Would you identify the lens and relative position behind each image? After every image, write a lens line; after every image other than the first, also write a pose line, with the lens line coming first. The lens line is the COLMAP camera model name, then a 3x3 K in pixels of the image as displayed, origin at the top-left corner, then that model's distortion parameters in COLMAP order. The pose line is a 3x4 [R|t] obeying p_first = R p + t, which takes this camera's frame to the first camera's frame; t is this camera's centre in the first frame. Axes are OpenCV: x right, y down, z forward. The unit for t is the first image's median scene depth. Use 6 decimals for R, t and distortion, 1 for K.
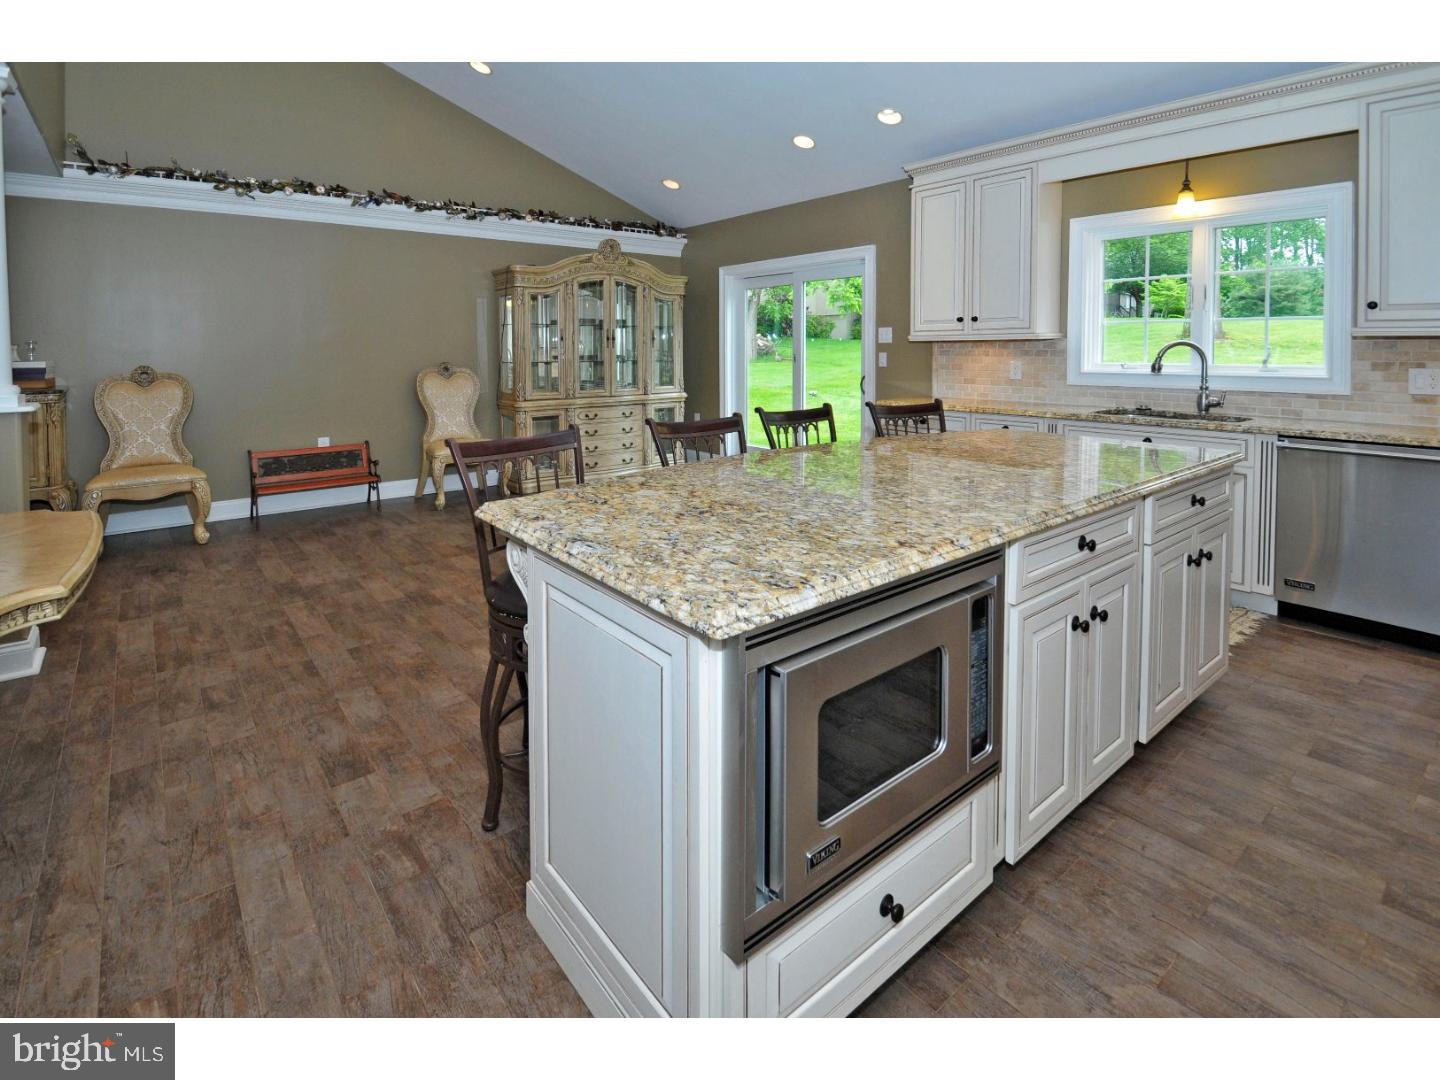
lens RADIAL K [[681.2, 0, 723.3], [0, 681.2, 522.9], [0, 0, 1]] dist [0.000843, -0.001375]
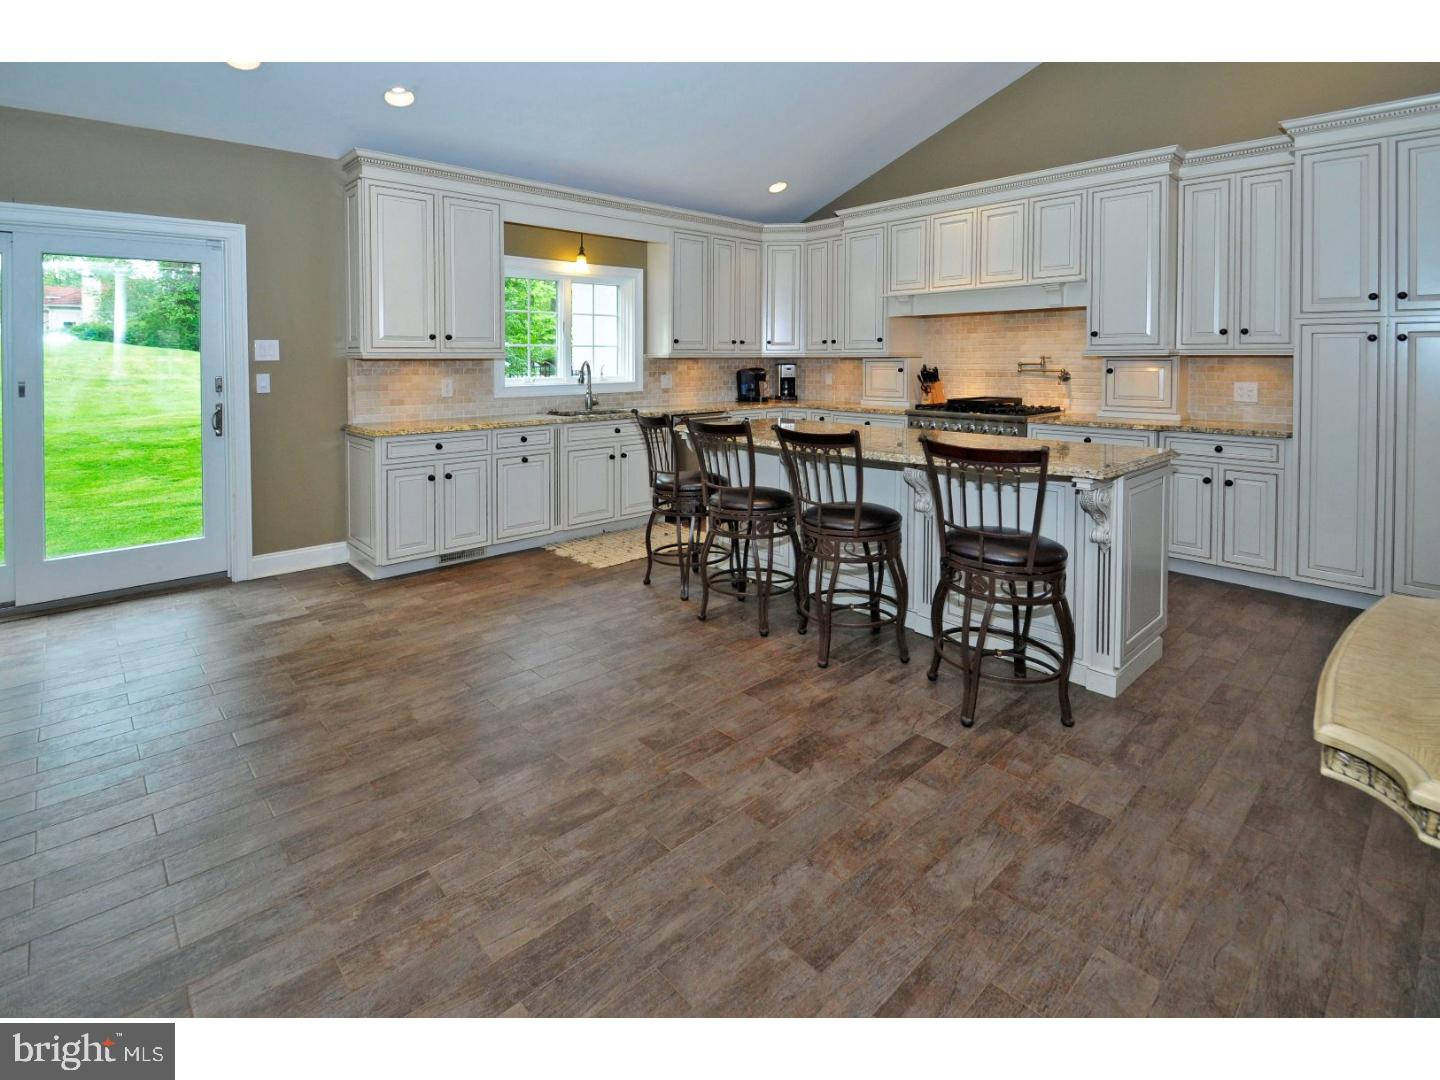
lens RADIAL K [[681.2, 0, 723.3], [0, 681.2, 522.9], [0, 0, 1]] dist [0.000843, -0.001375]
pose [[-0.057287, -0.228492, 0.971859, -0.657260], [0.252373, 0.938527, 0.235531, -0.176857], [-0.965933, 0.258764, 0.003900, 0.673211]]
